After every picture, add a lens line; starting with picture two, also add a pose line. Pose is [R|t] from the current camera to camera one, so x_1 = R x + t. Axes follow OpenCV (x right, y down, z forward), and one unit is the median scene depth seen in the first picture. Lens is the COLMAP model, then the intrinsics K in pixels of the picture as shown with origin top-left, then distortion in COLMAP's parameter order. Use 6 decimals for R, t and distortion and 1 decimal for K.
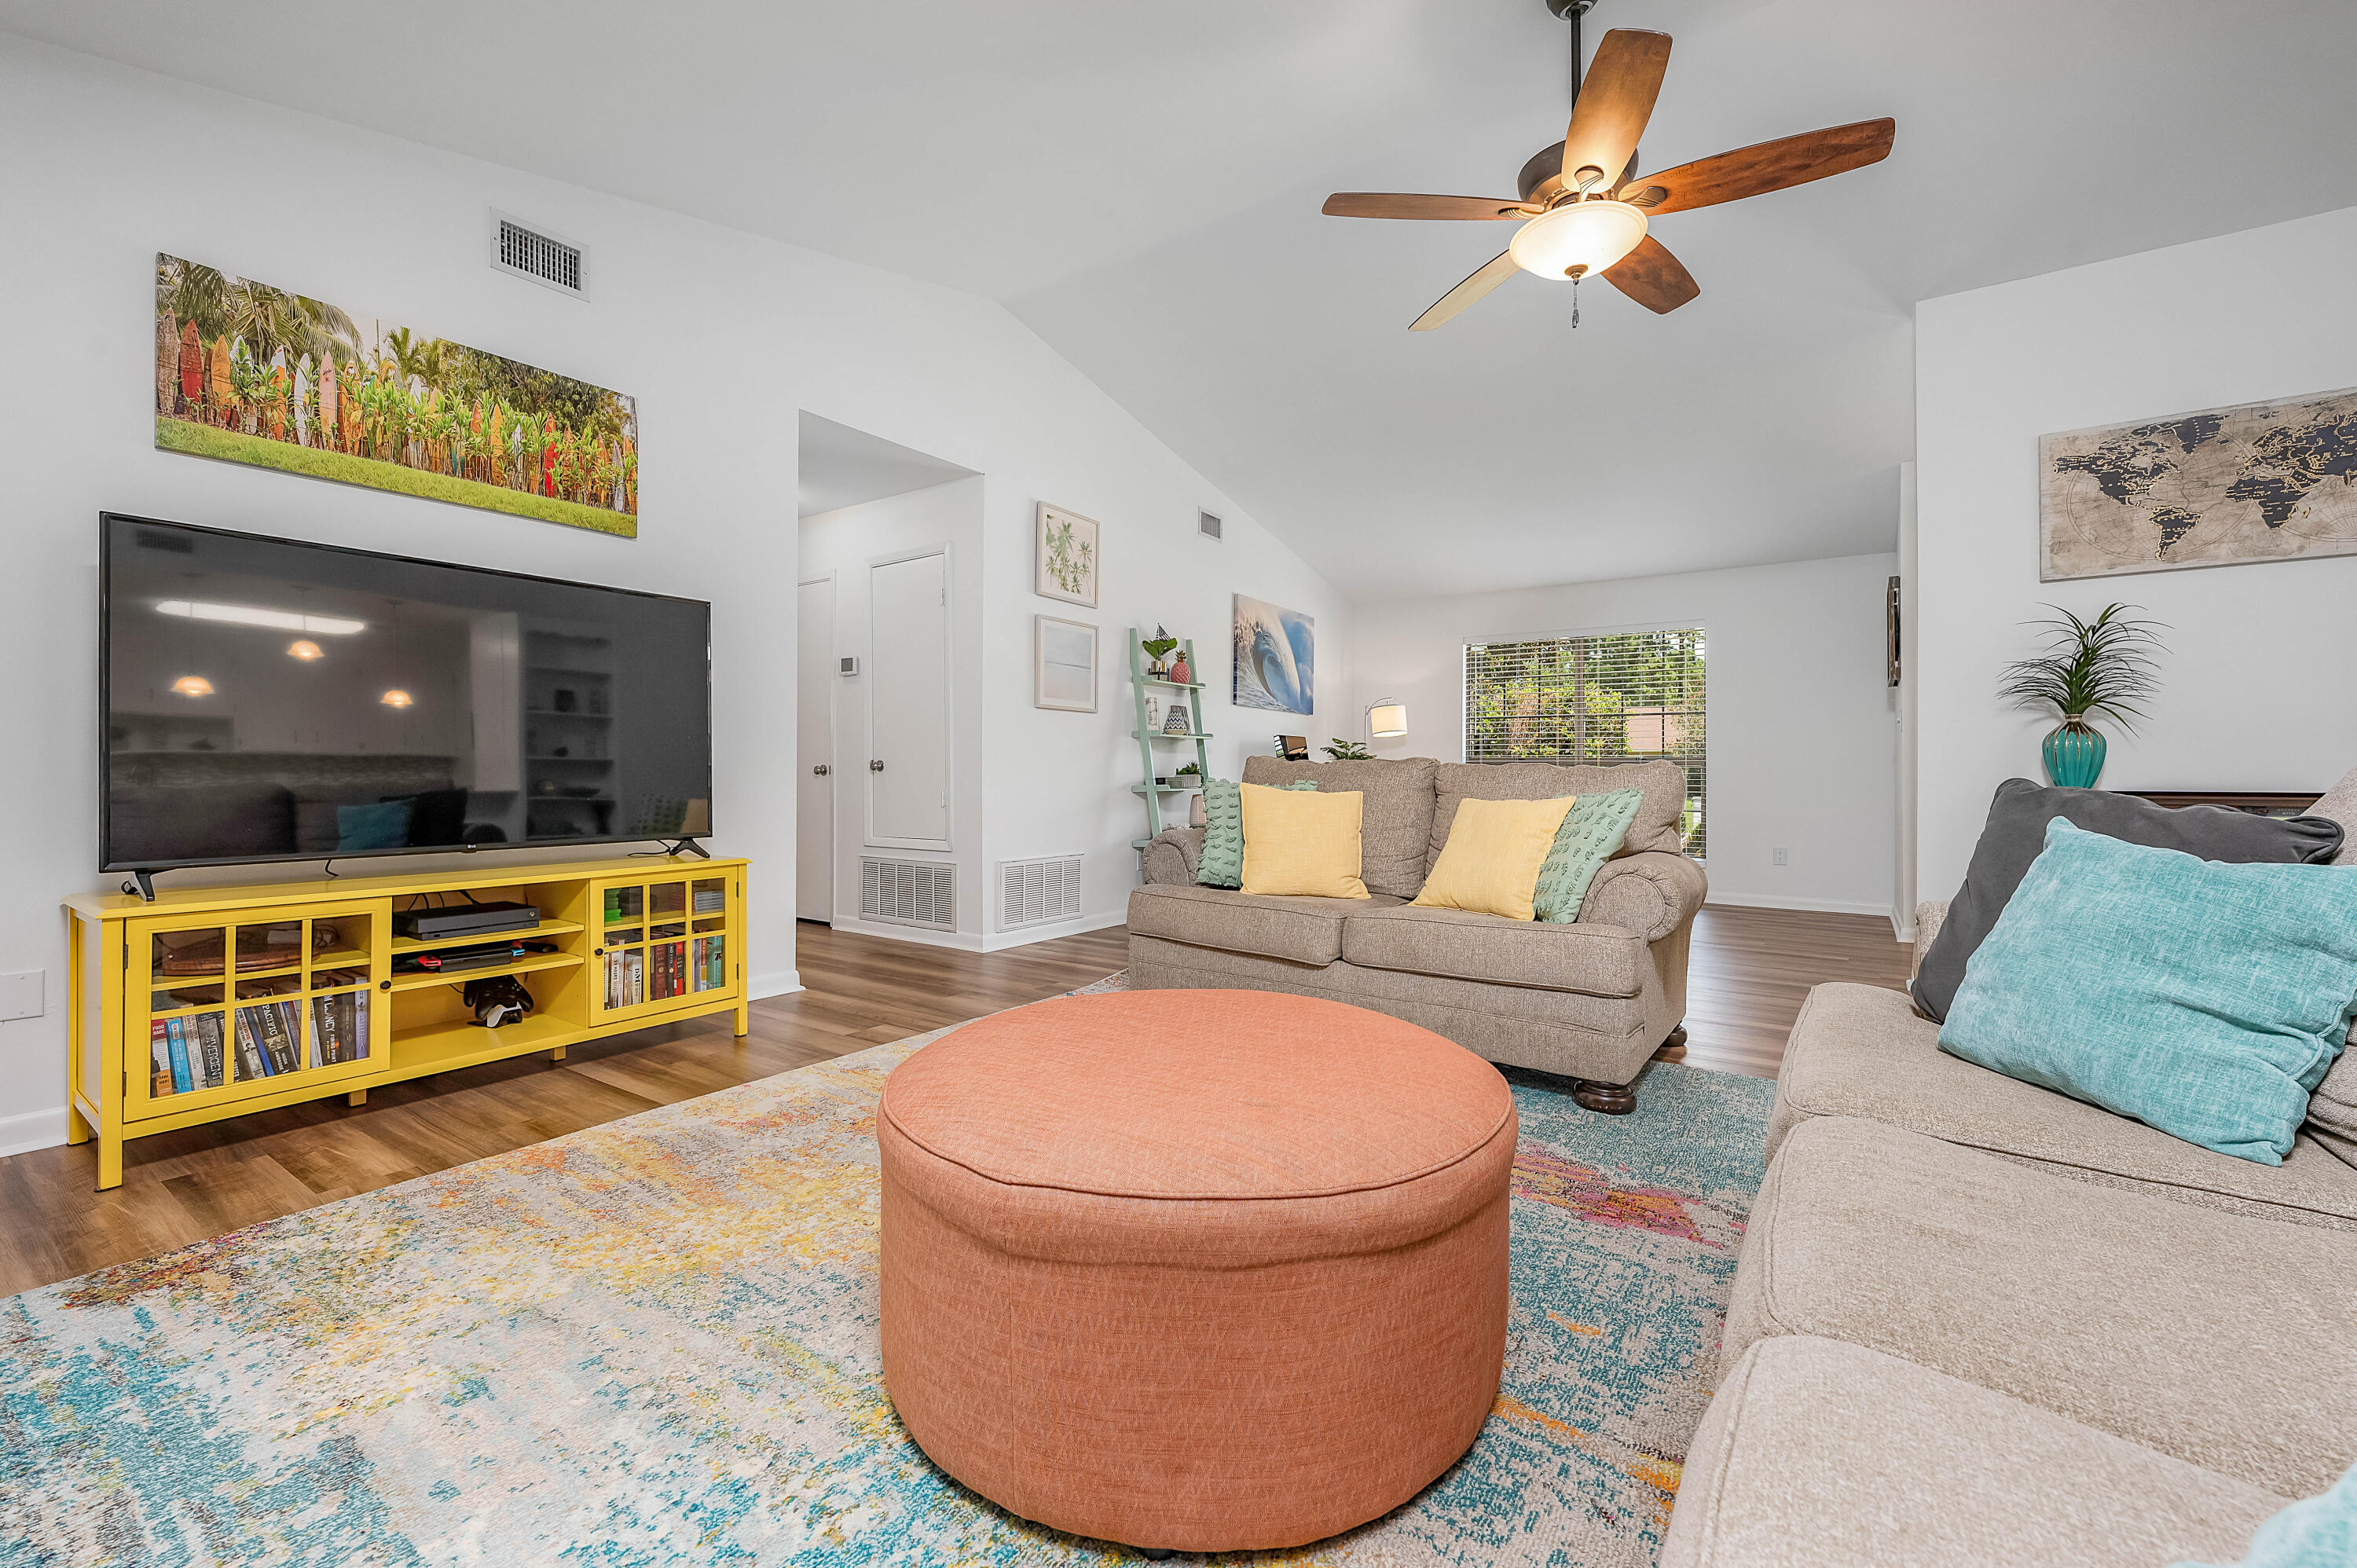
lens RADIAL K [[955.9, 0, 1182.8], [0, 955.9, 765.5], [0, 0, 1]] dist [-0.000965, 0.000138]
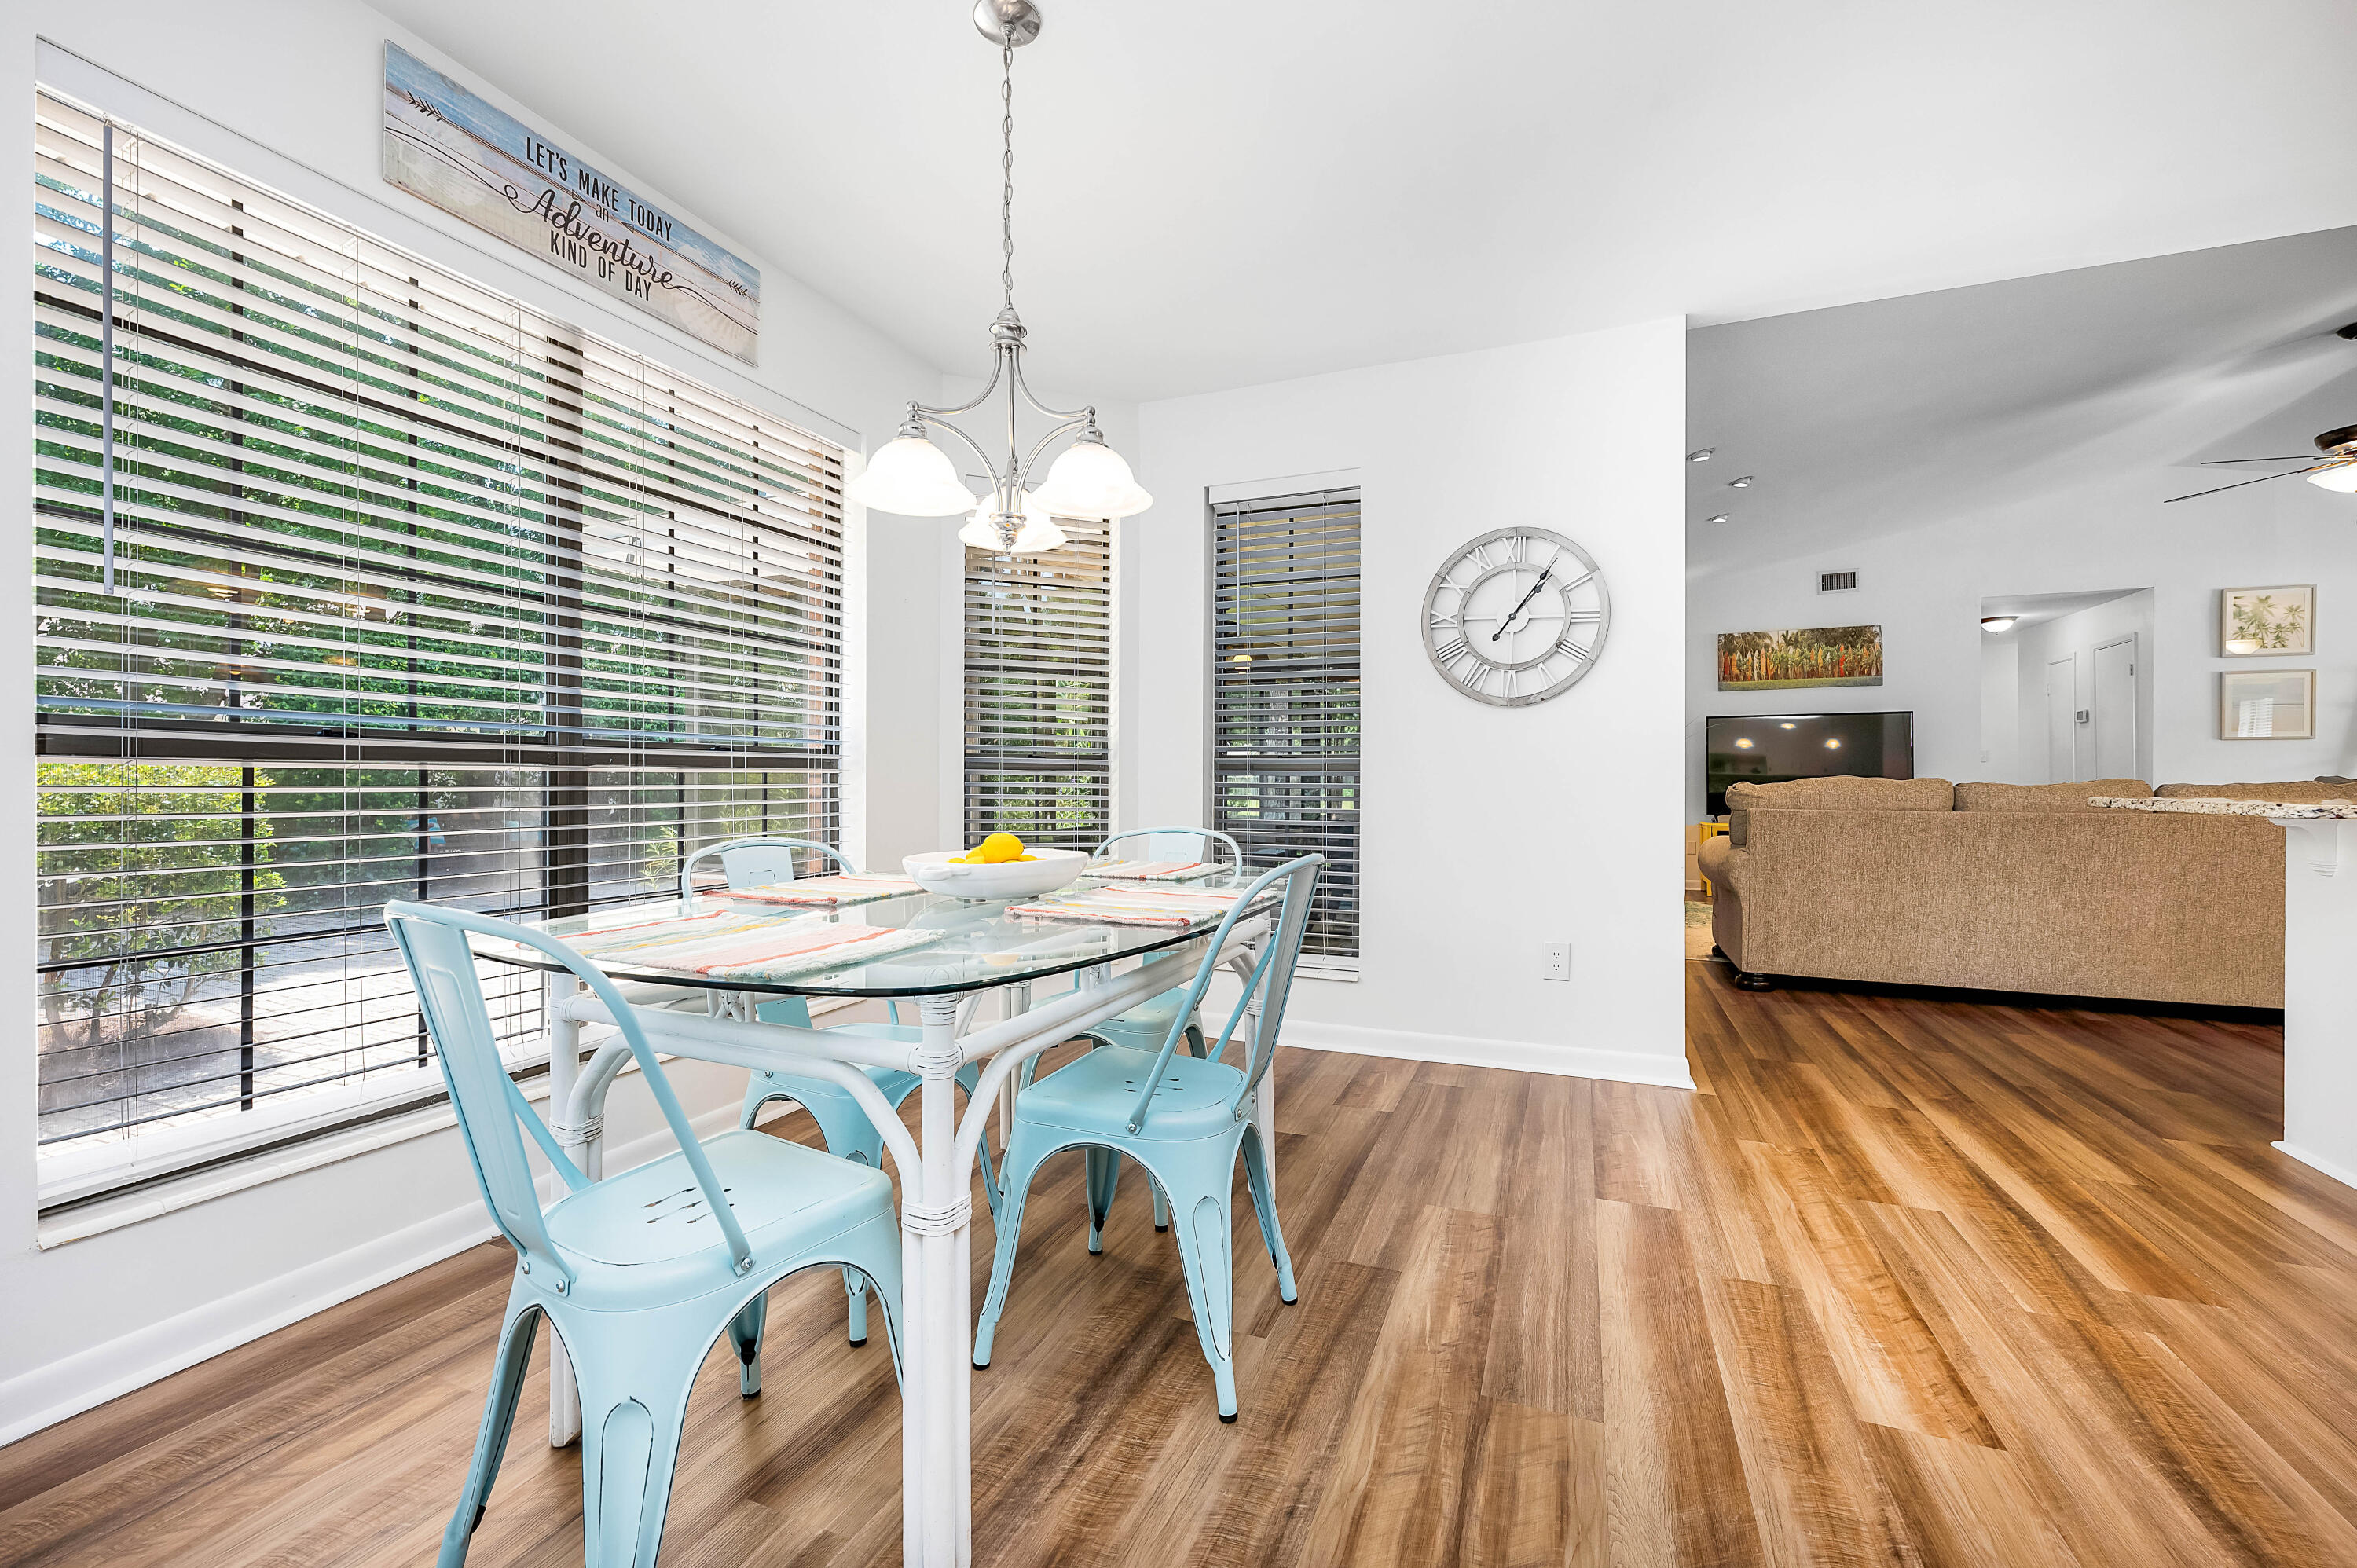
lens RADIAL K [[956.9, 0, 1180.5], [0, 956.9, 783.6], [0, 0, 1]] dist [-0.000365, 0.000605]
pose [[0.212737, -0.001847, -0.977108, 1.399748], [0.008841, 0.999961, 0.000034, -0.017741], [0.977069, -0.008646, 0.212745, -1.213049]]
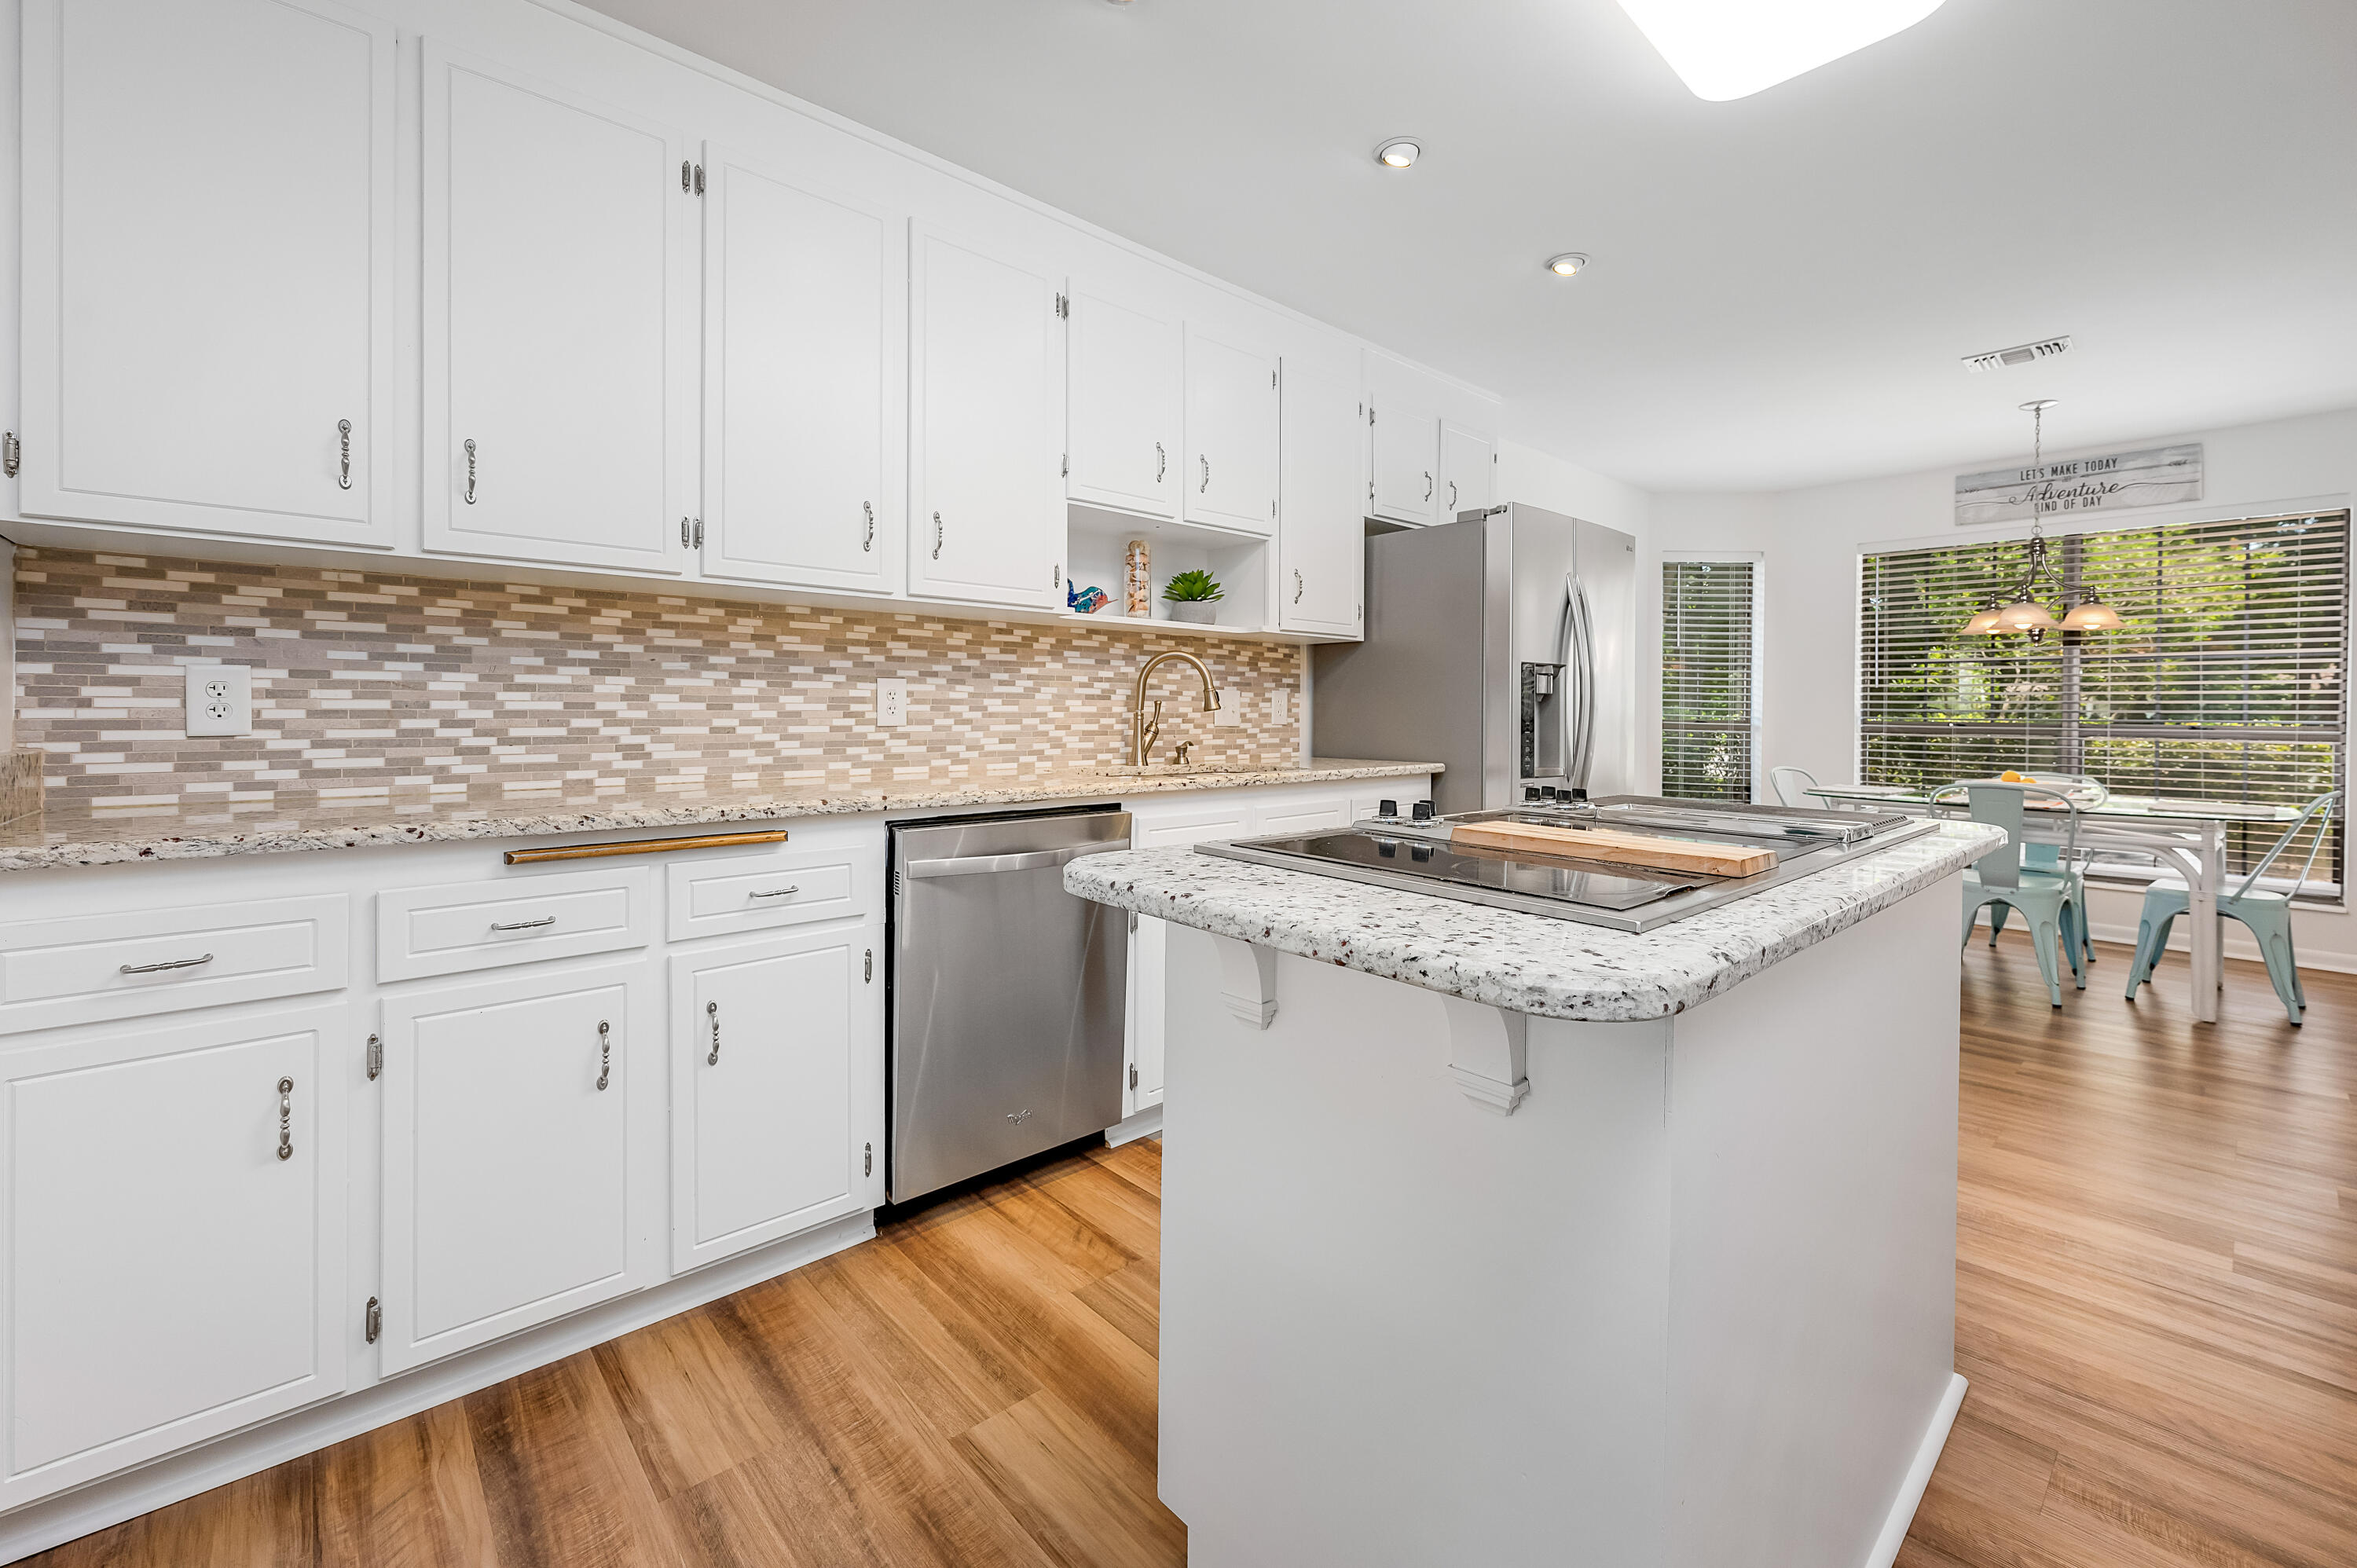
lens RADIAL K [[955.8, 0, 1172.4], [0, 955.8, 722.5], [0, 0, 1]] dist [-0.002772, -0.000148]
pose [[-0.971419, -0.014666, 0.236917, 1.626953], [-0.013807, 0.999891, 0.005286, -0.045915], [-0.236968, 0.001864, -0.971516, 0.299262]]
